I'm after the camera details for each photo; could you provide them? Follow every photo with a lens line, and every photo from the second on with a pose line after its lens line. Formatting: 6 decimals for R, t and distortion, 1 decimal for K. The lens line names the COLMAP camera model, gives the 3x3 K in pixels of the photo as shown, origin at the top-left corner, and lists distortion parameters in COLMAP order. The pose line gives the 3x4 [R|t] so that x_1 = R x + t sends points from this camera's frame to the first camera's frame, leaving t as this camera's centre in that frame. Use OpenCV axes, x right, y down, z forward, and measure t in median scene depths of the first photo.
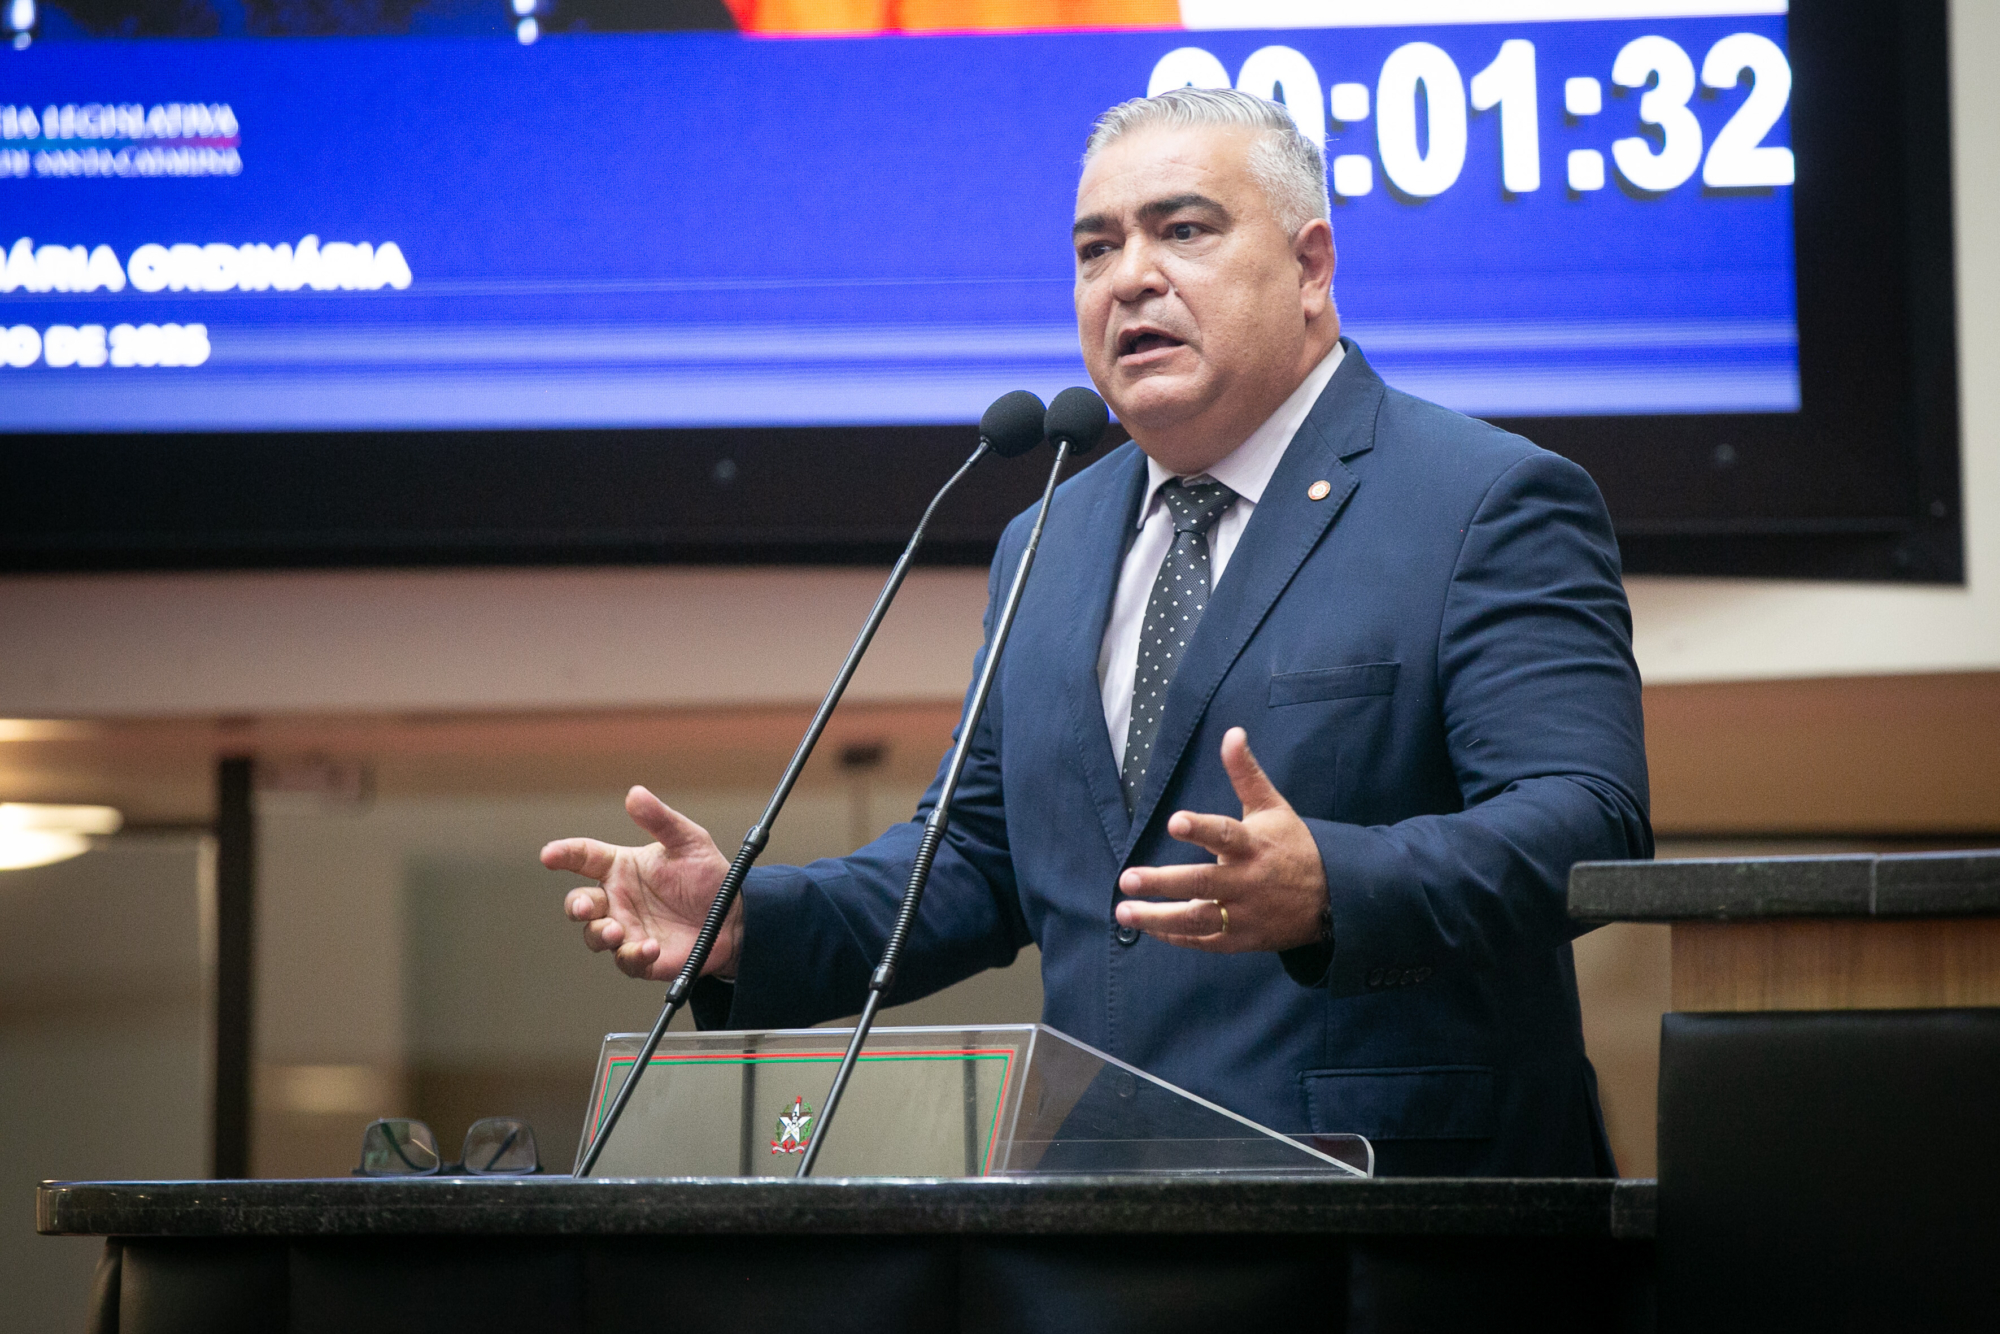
lens RADIAL K [[12940.5, 0, 1093.1], [0, 12940.5, 652.3], [0, 0, 1]] dist [2.051953, 0.000000]
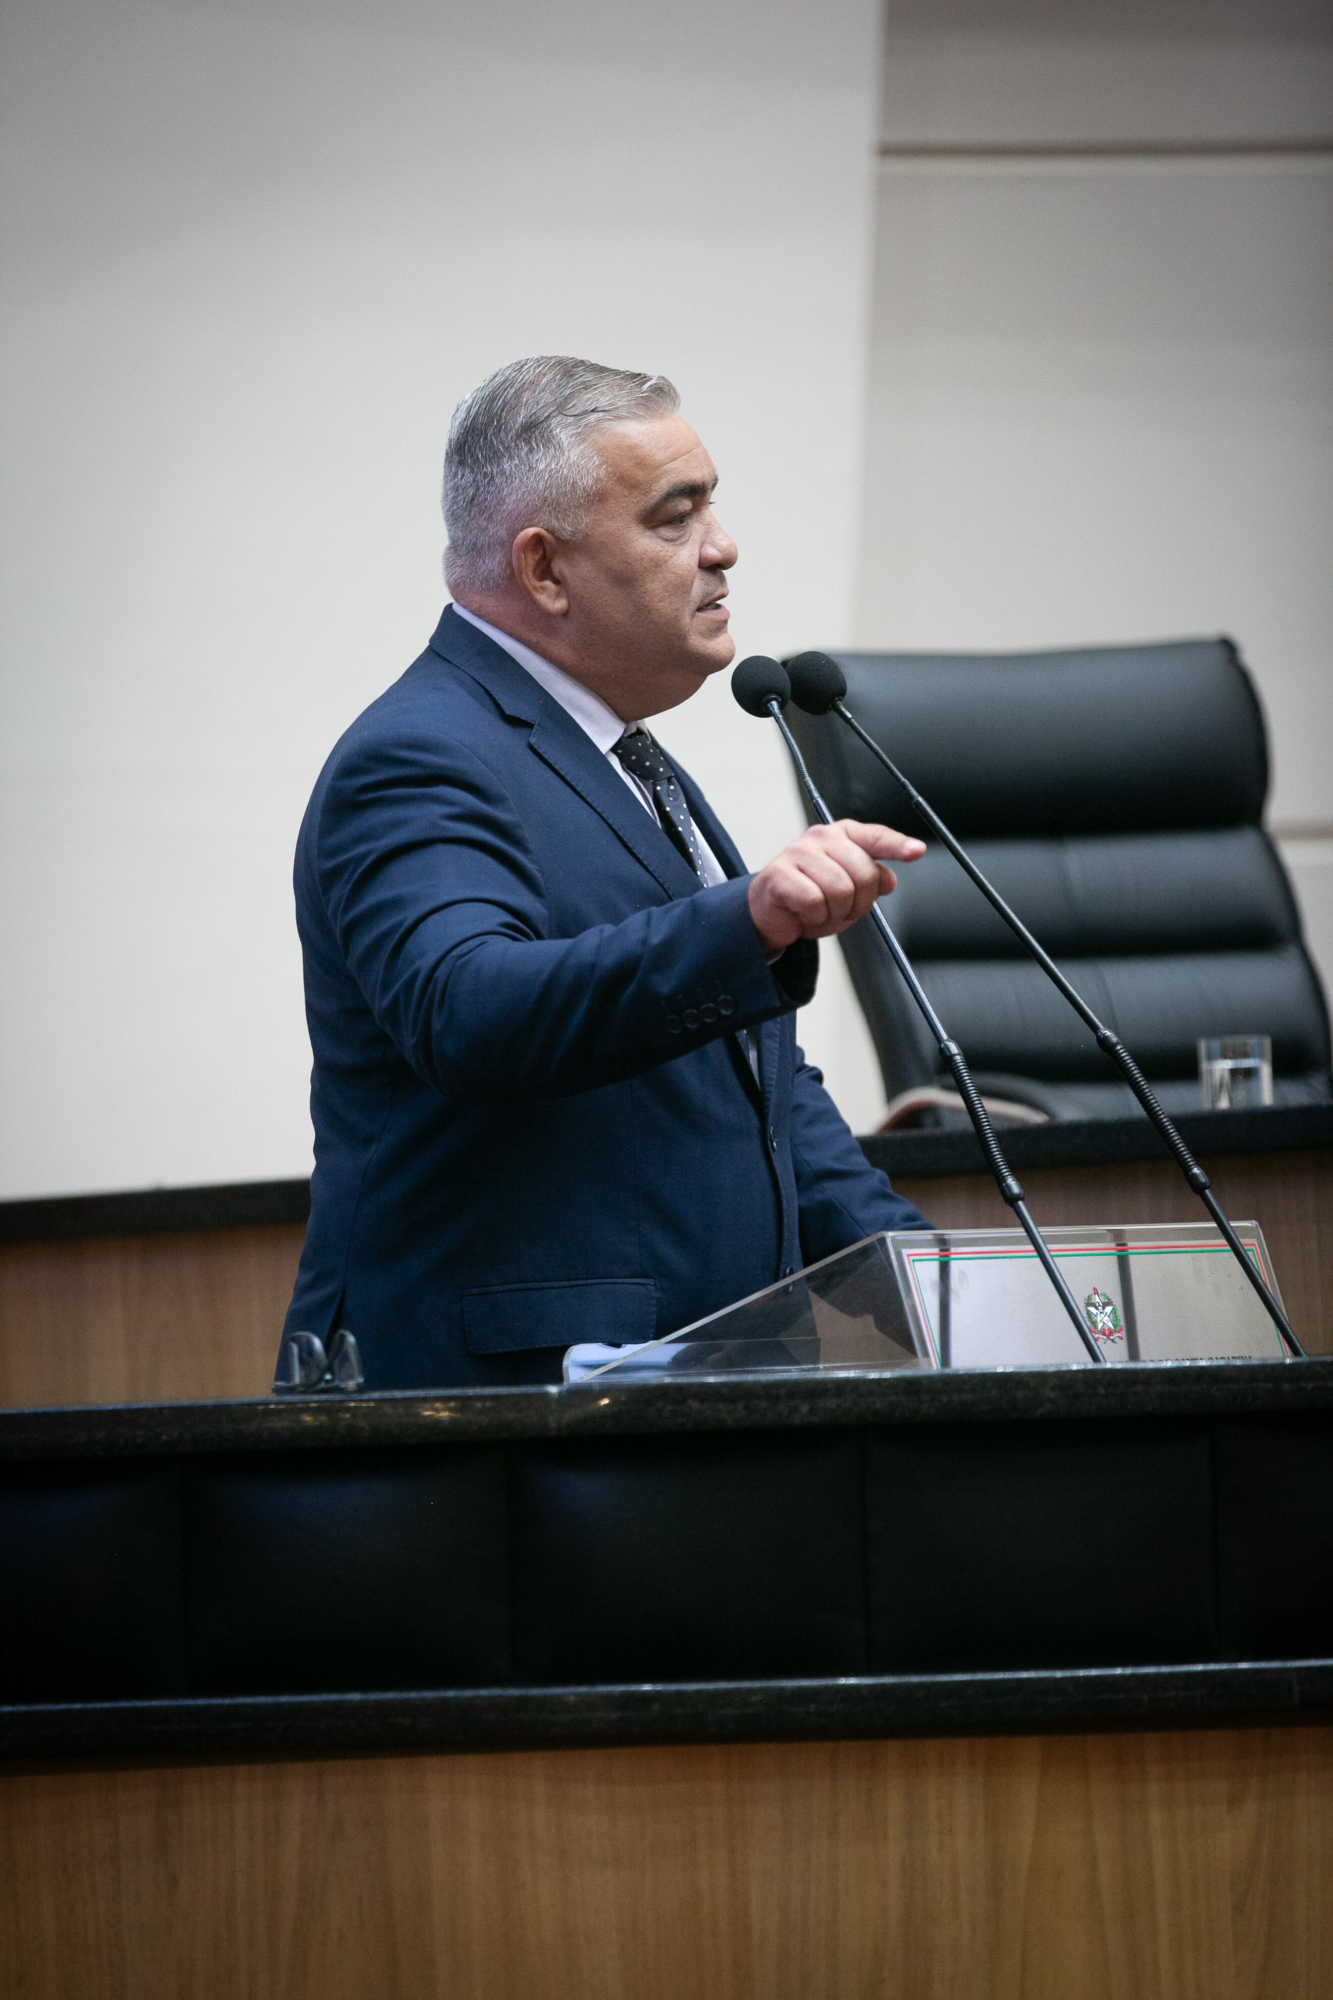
lens RADIAL K [[10664.6, 0, 622.6], [0, 10664.6, 927.9], [0, 0, 1]] dist [1.757027, 0.000000]
pose [[-0.145085, 0.043471, 0.988464, -0.899199], [-0.001110, 0.999027, -0.044098, 0.043446], [-0.989419, -0.007495, -0.144896, 1.162965]]
